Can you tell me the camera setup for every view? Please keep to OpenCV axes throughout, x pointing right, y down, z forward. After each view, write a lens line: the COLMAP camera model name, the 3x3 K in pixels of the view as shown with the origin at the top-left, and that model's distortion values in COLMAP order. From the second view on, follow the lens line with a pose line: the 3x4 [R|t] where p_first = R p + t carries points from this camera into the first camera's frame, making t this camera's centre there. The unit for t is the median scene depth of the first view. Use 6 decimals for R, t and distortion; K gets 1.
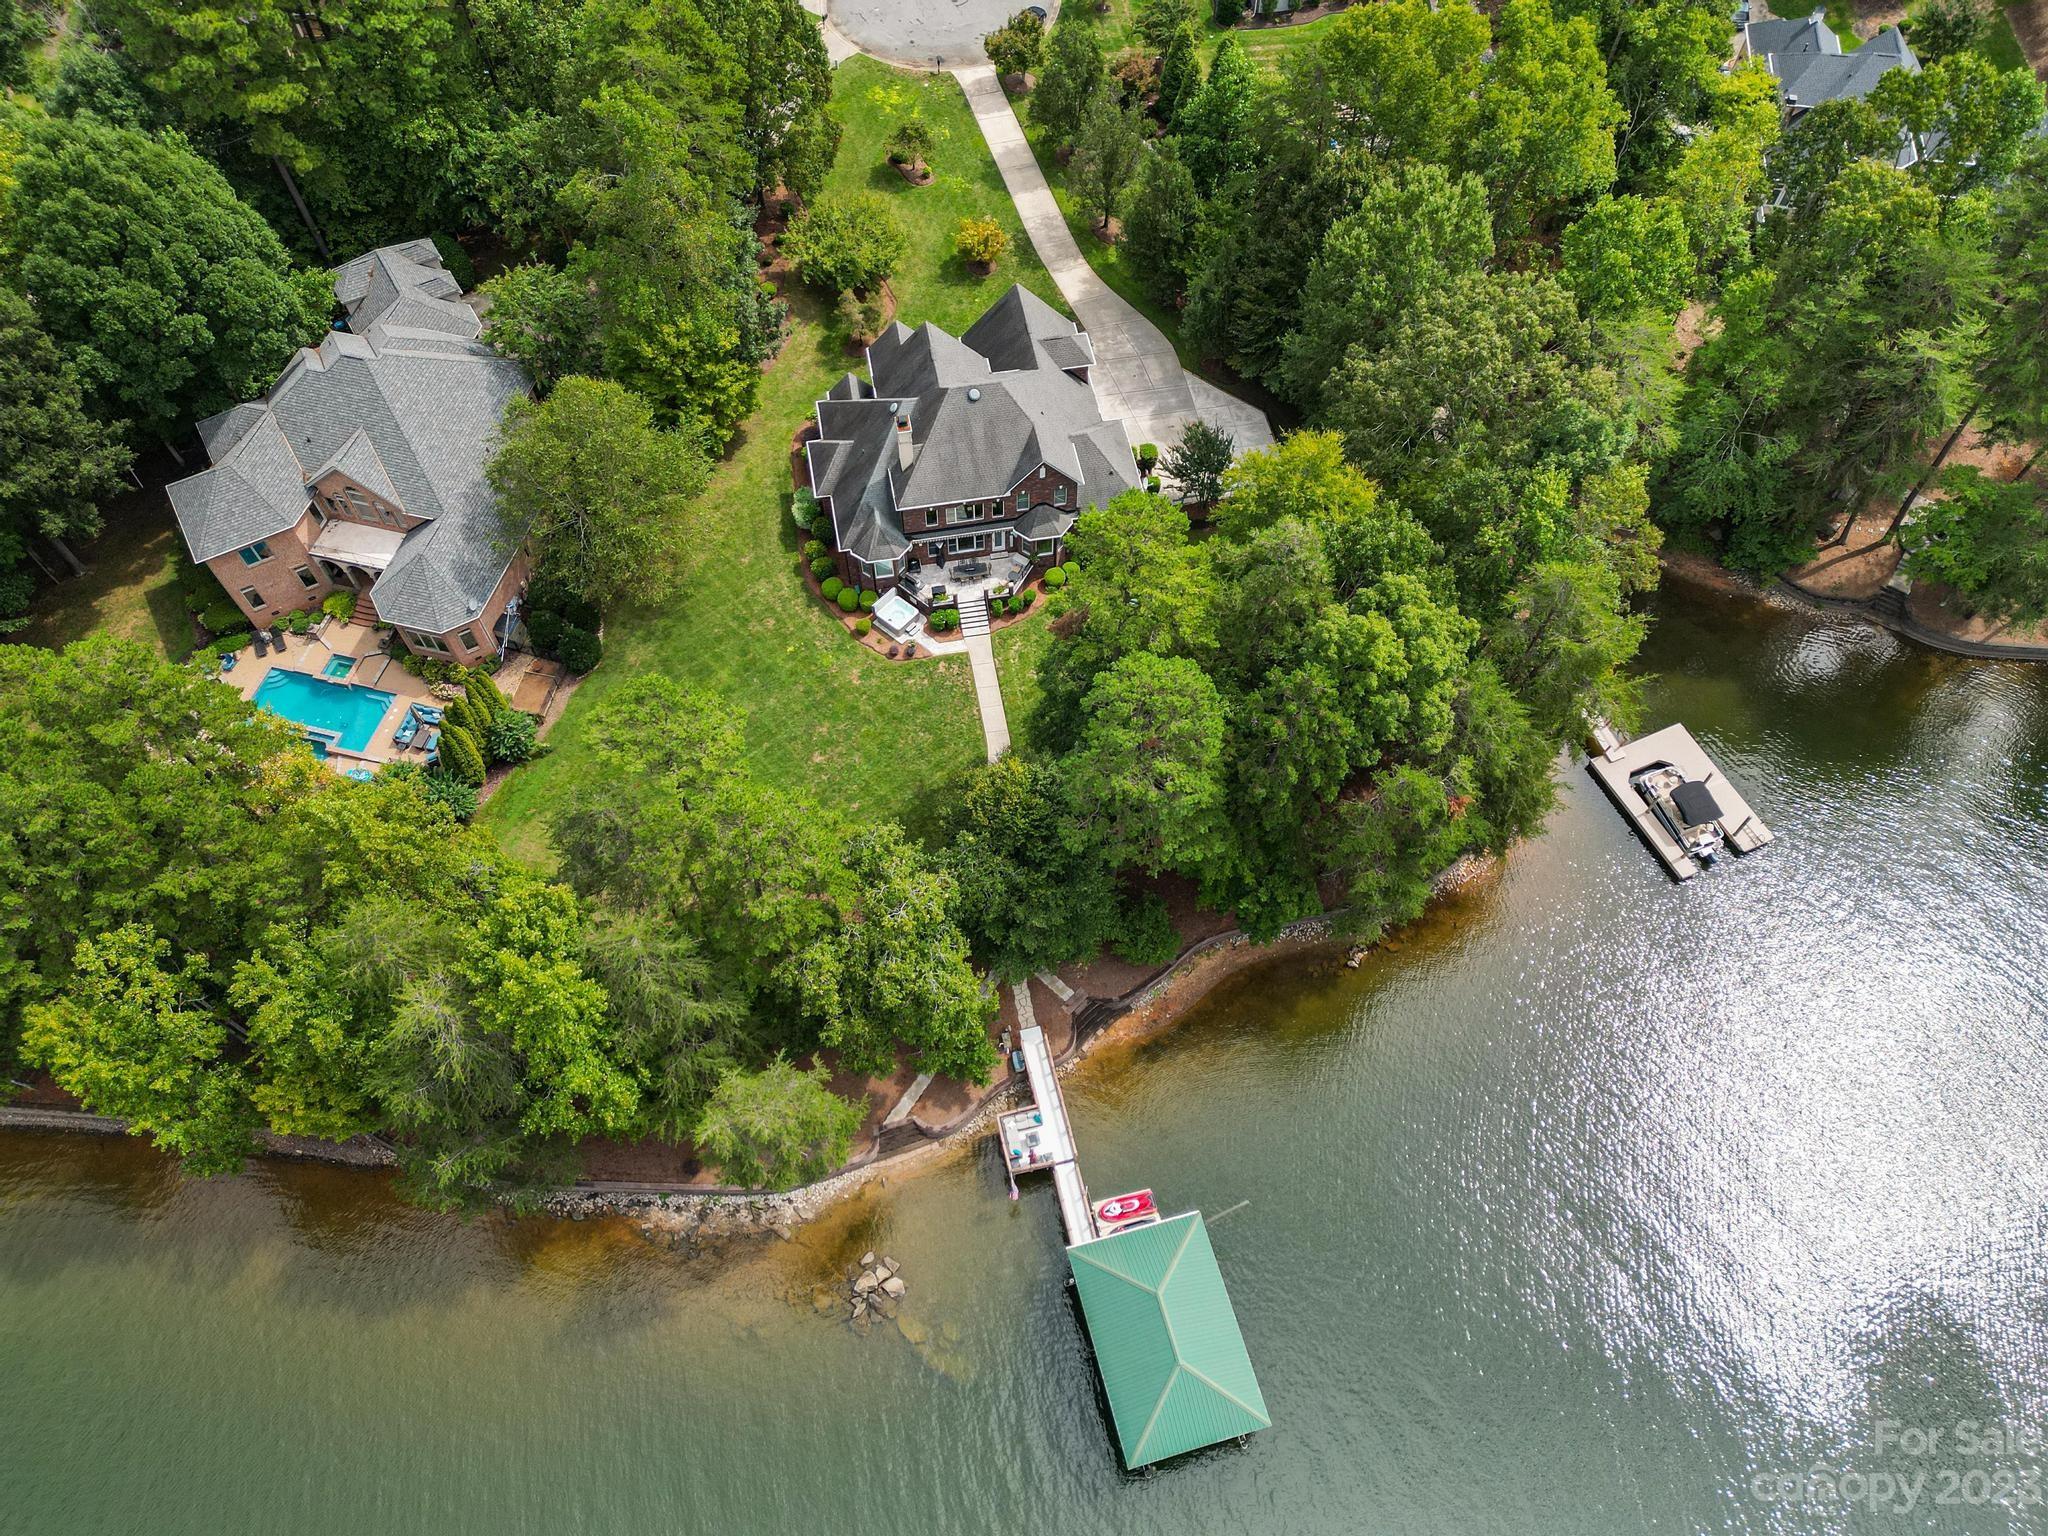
lens RADIAL K [[1443.9, 0, 1022.2], [0, 1443.9, 793.7], [0, 0, 1]] dist [0.090983, -0.095749]
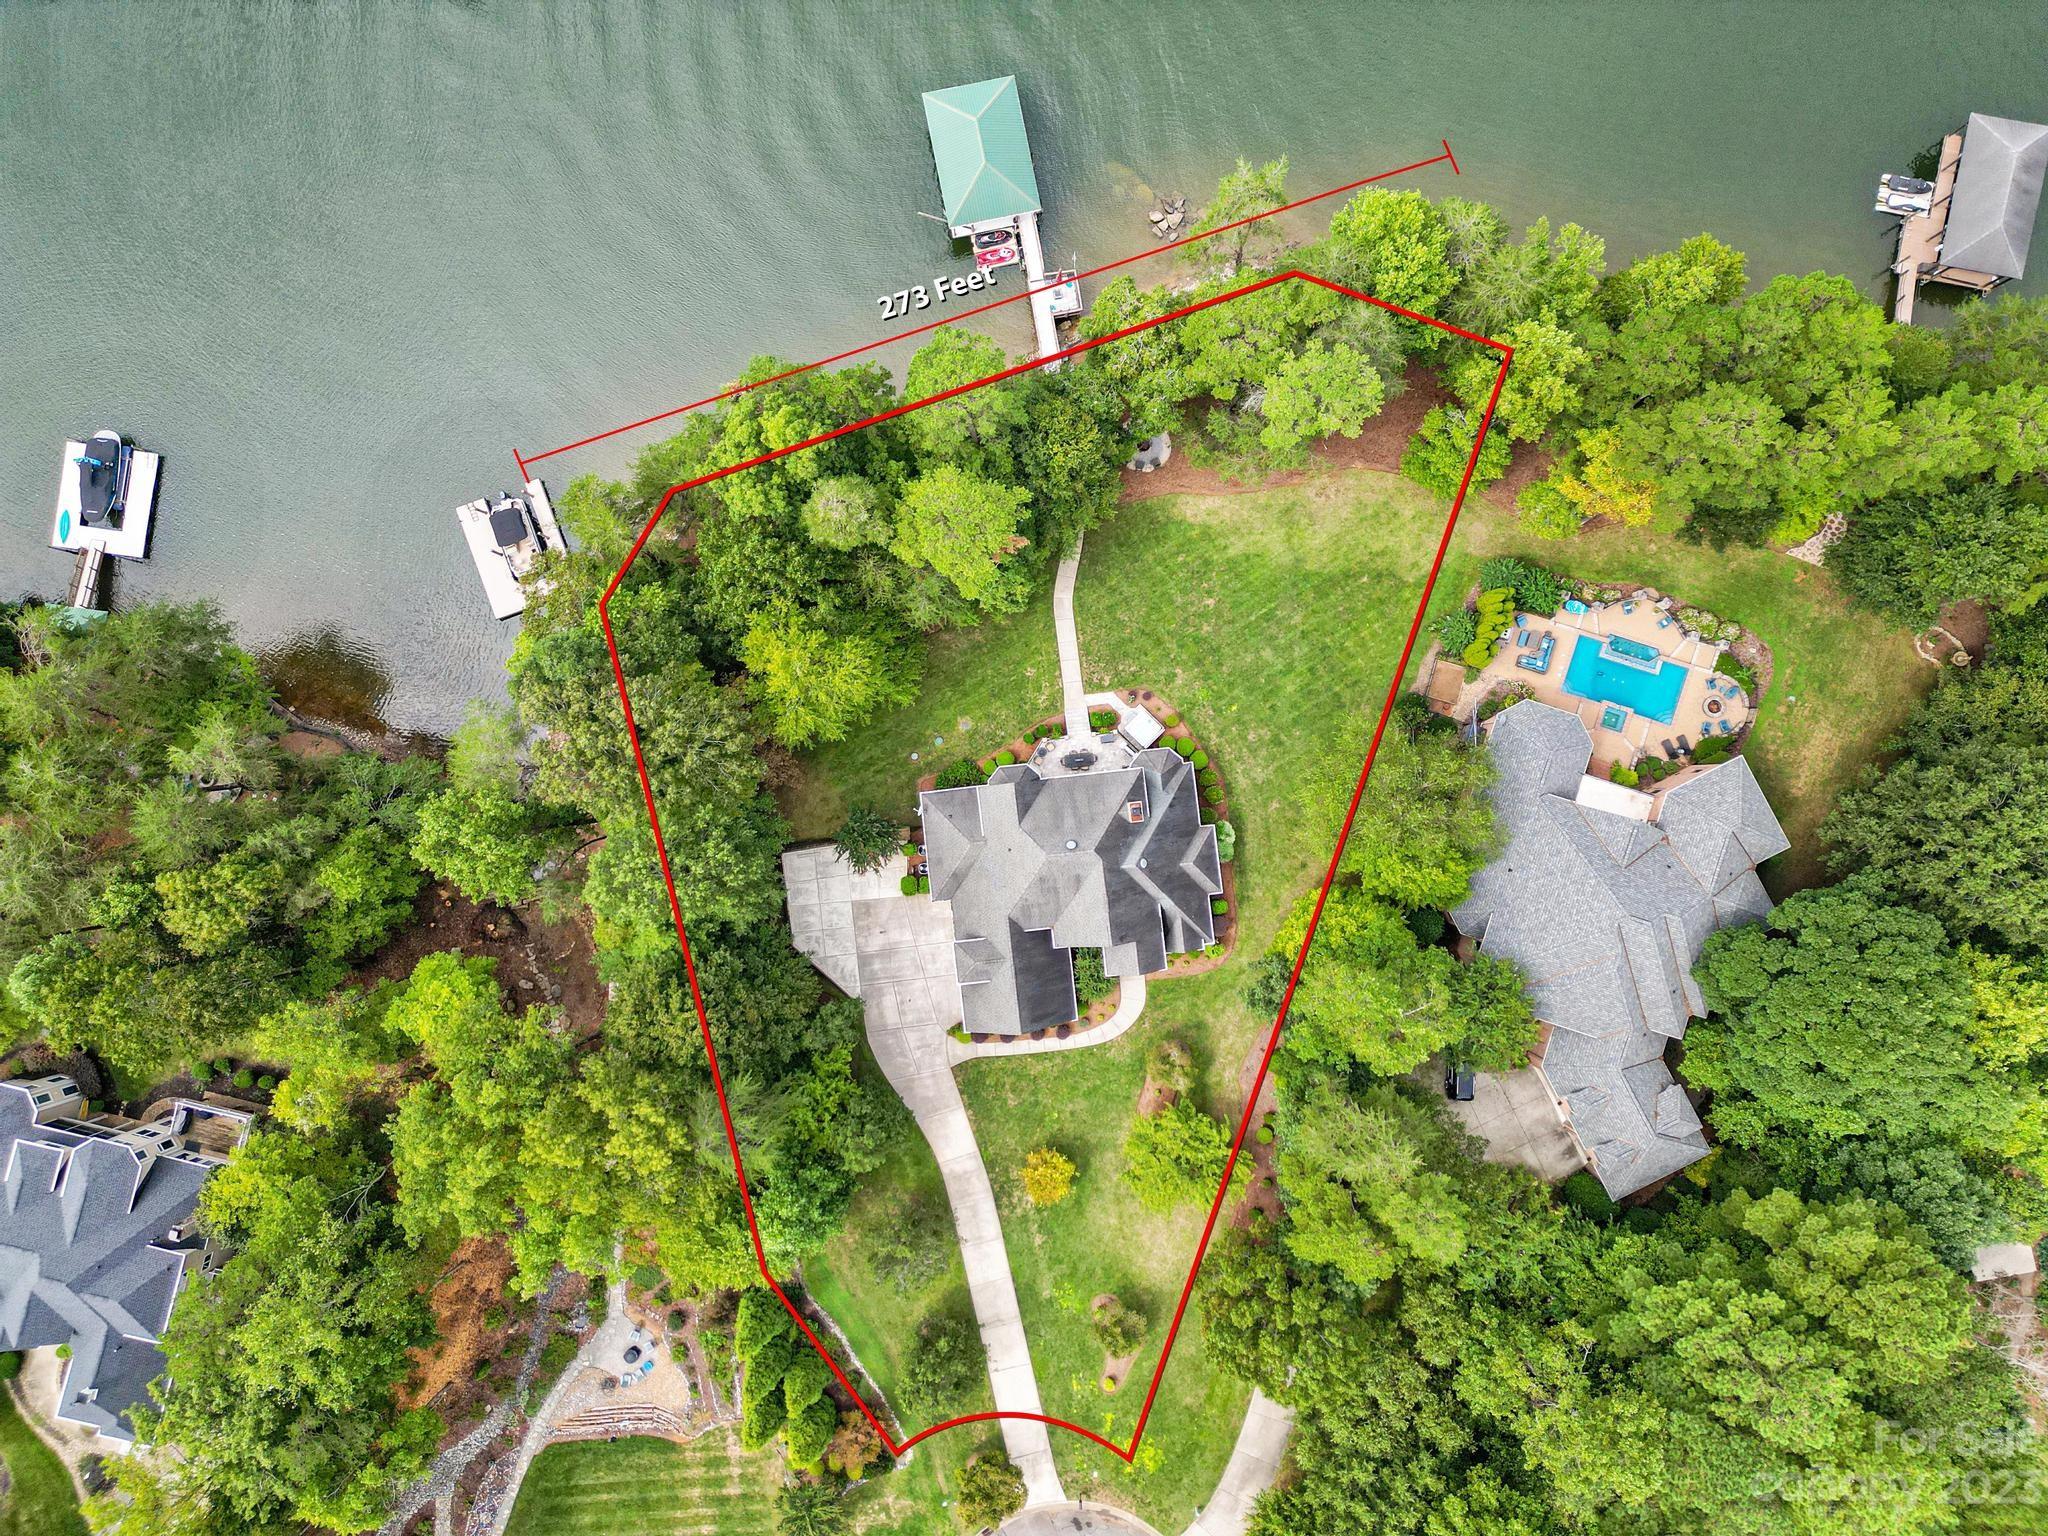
lens RADIAL K [[1443.9, 0, 1022.2], [0, 1443.9, 793.7], [0, 0, 1]] dist [0.090983, -0.095749]
pose [[-0.997795, -0.066233, 0.004297, 0.002530], [0.057841, -0.835974, 0.545712, -0.807664], [-0.032552, 0.544758, 0.837961, 0.056057]]
